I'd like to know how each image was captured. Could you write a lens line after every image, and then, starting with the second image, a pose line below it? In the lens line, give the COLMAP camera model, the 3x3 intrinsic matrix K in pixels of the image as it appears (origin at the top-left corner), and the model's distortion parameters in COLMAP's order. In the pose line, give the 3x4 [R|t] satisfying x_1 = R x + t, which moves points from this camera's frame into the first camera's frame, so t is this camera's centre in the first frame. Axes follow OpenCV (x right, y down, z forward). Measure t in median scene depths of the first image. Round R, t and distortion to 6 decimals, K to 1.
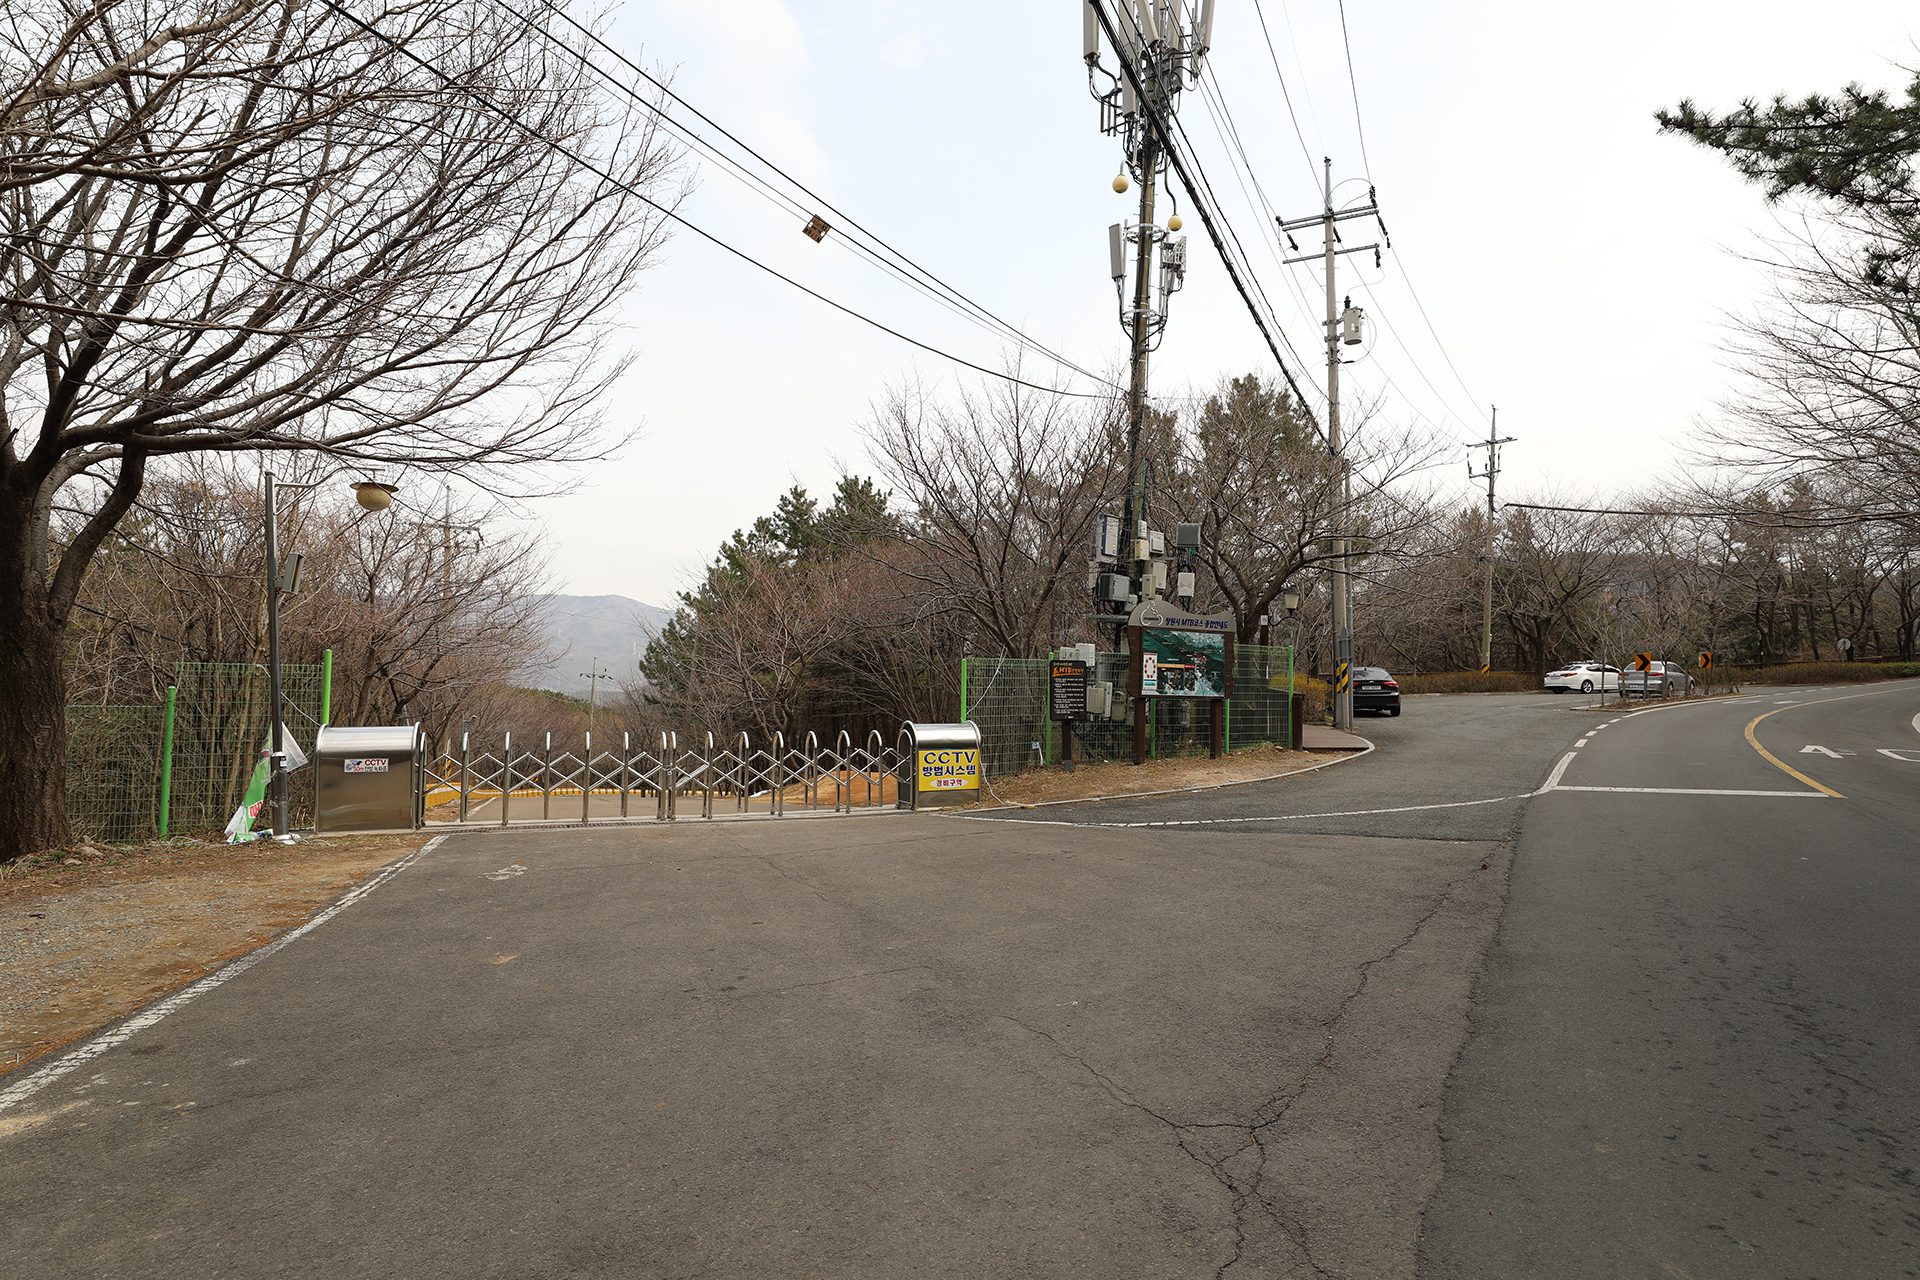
lens RADIAL K [[1002.3, 0, 960.0], [0, 1002.3, 640.0], [0, 0, 1]] dist [-0.002107, -0.000146]
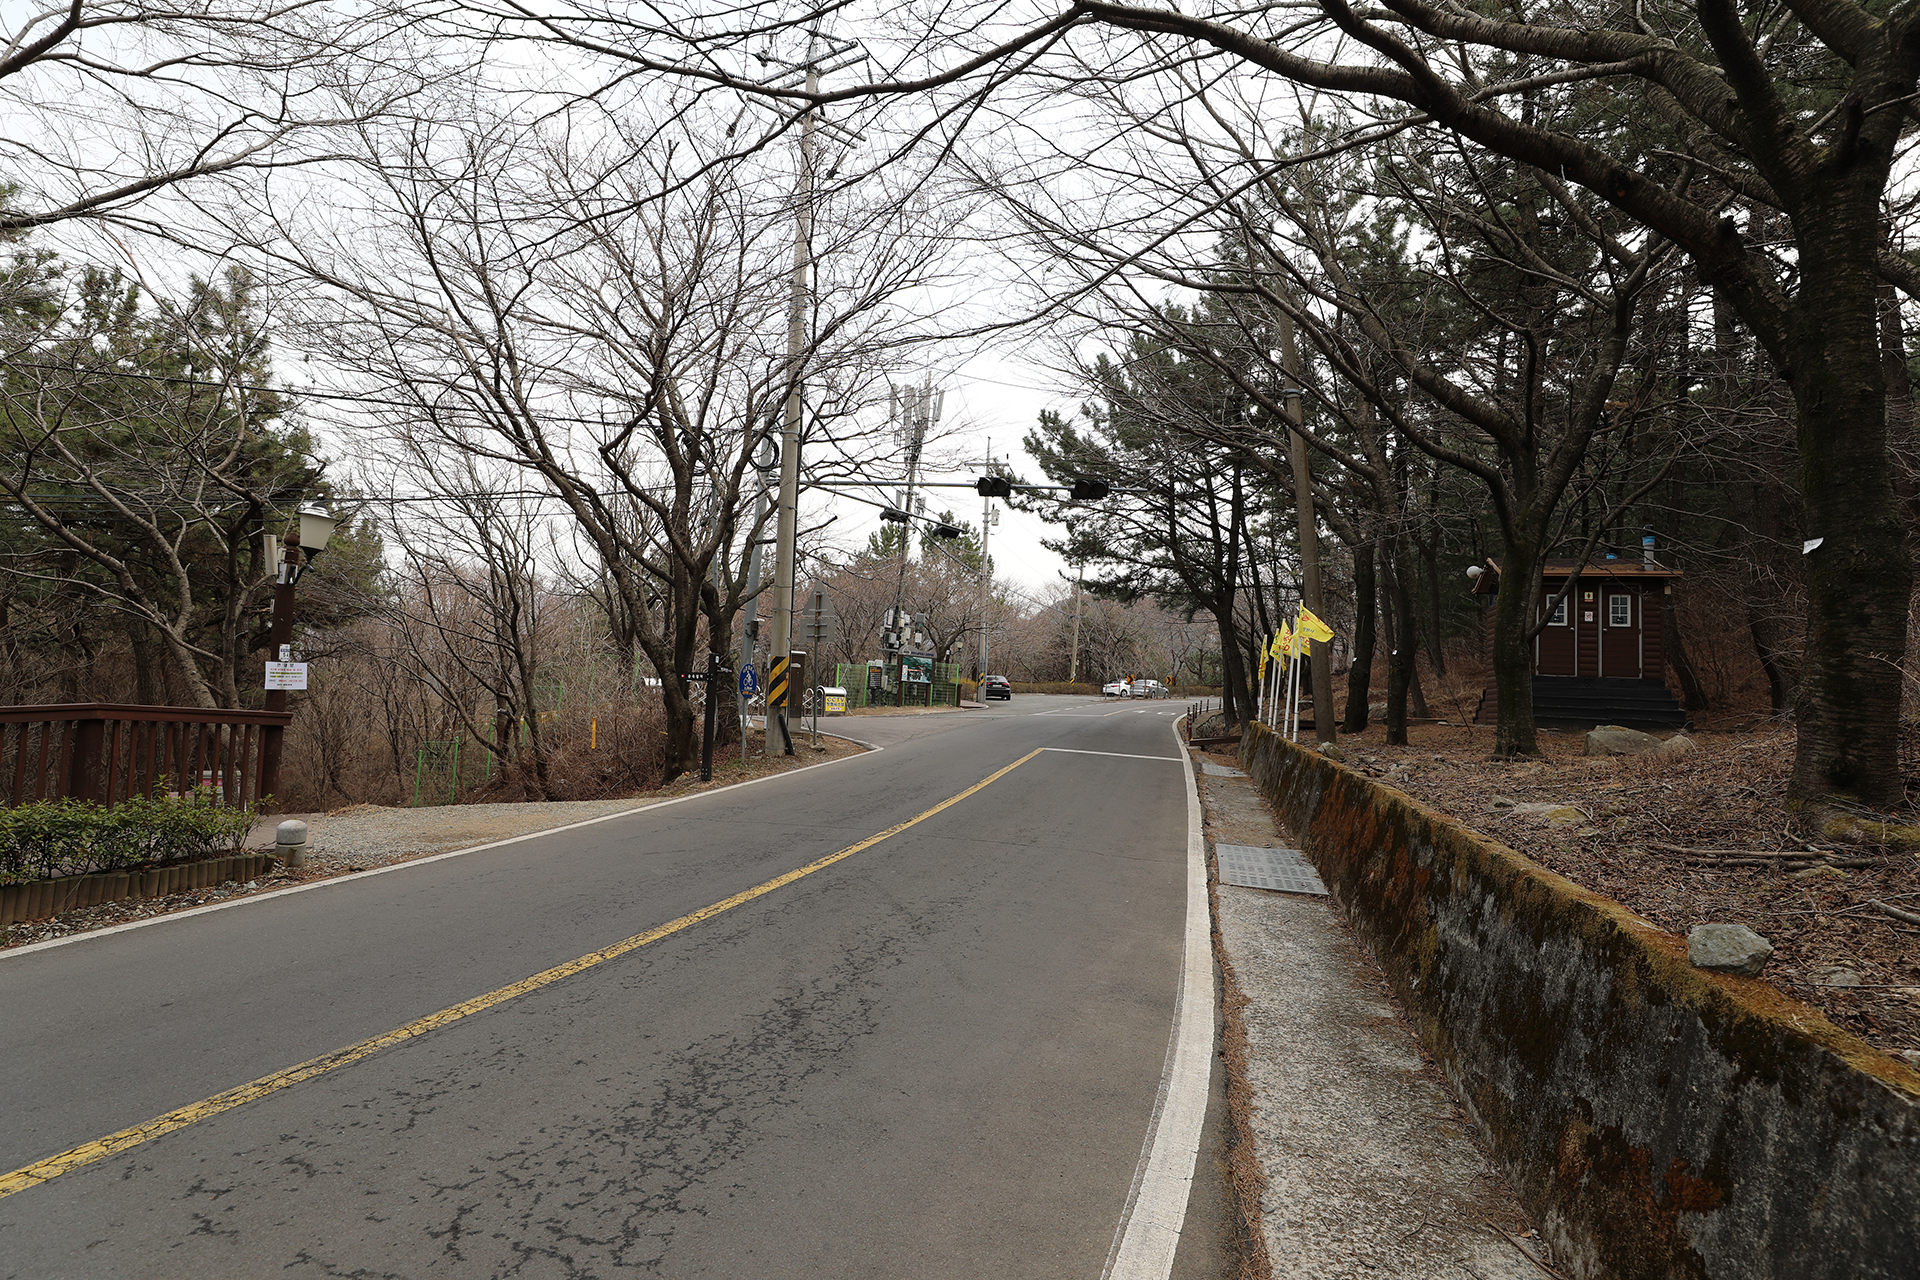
lens RADIAL K [[938.2, 0, 960.0], [0, 938.2, 640.0], [0, 0, 1]] dist [-0.000046, 0.000041]
pose [[0.953403, 0.055326, 0.296584, -0.368330], [-0.053840, 0.998463, -0.013183, -0.025092], [-0.296858, -0.003400, 0.954916, -1.262759]]
